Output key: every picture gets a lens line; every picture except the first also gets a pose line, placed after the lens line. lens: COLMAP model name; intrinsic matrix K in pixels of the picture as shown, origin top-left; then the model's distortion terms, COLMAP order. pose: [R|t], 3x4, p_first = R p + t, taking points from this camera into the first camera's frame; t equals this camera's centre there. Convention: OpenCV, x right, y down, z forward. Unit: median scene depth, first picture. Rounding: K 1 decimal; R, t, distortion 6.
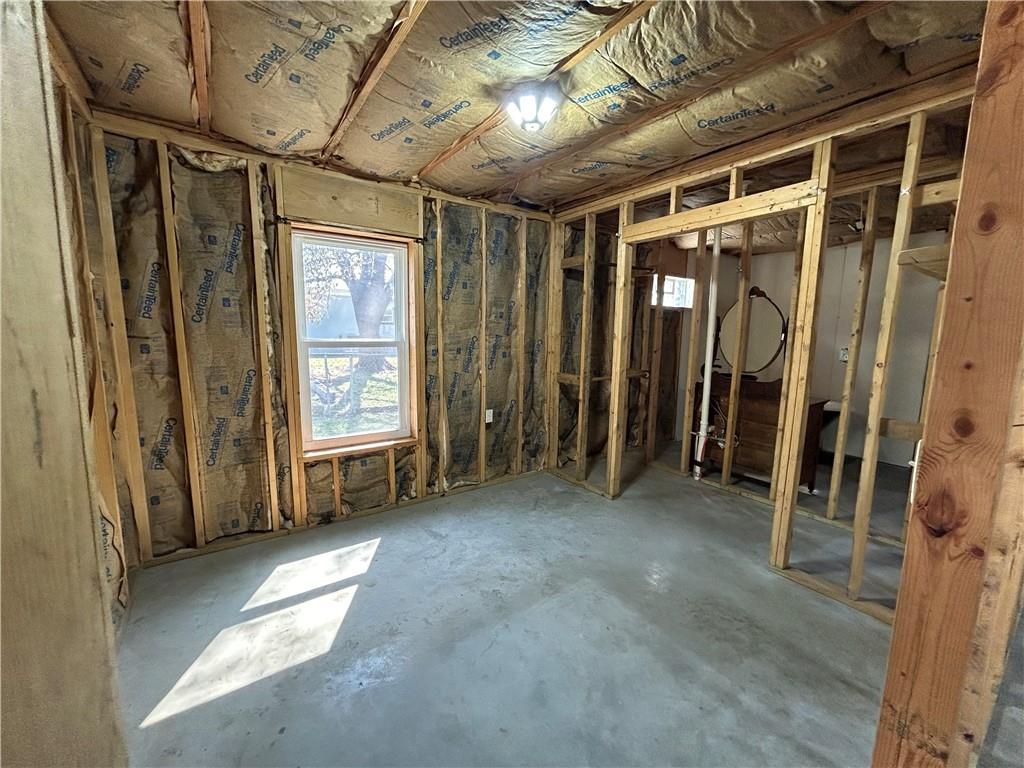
lens RADIAL K [[411.7, 0, 511.2], [0, 411.7, 383.3], [0, 0, 1]] dist [0.002435, 0.000804]
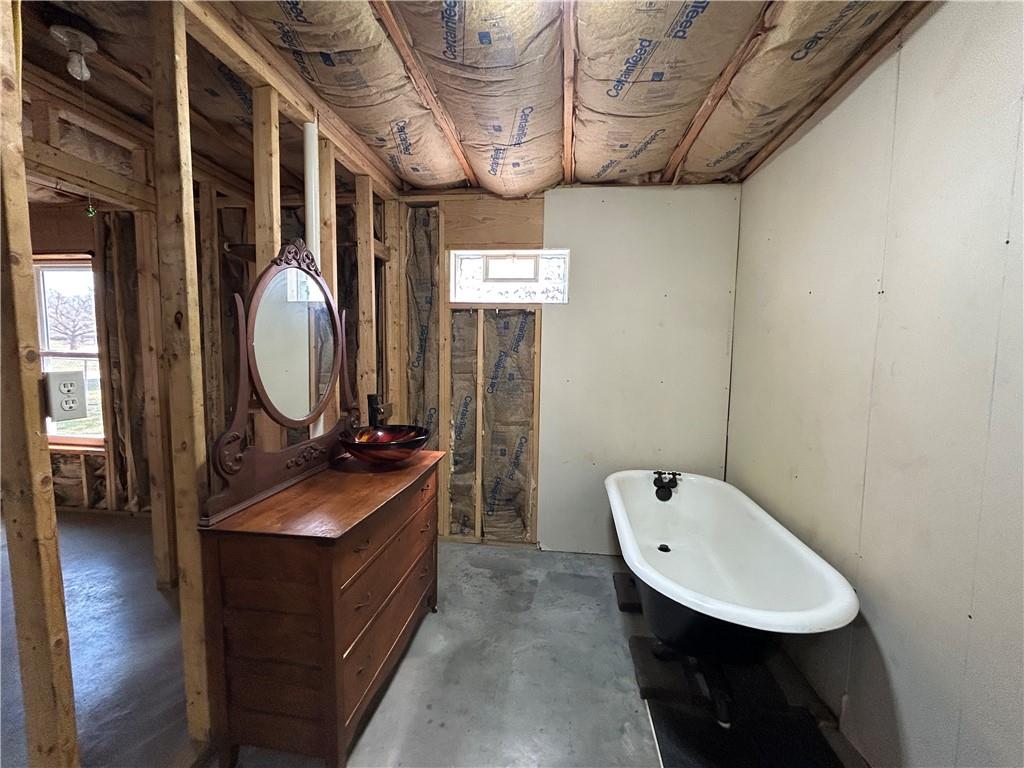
lens RADIAL K [[411.7, 0, 511.2], [0, 411.7, 383.3], [0, 0, 1]] dist [0.002435, 0.000804]
pose [[0.747132, 0.048732, -0.662887, 0.813144], [-0.090073, 0.995532, -0.028334, -0.060570], [0.658544, 0.080877, 0.748183, 0.606528]]
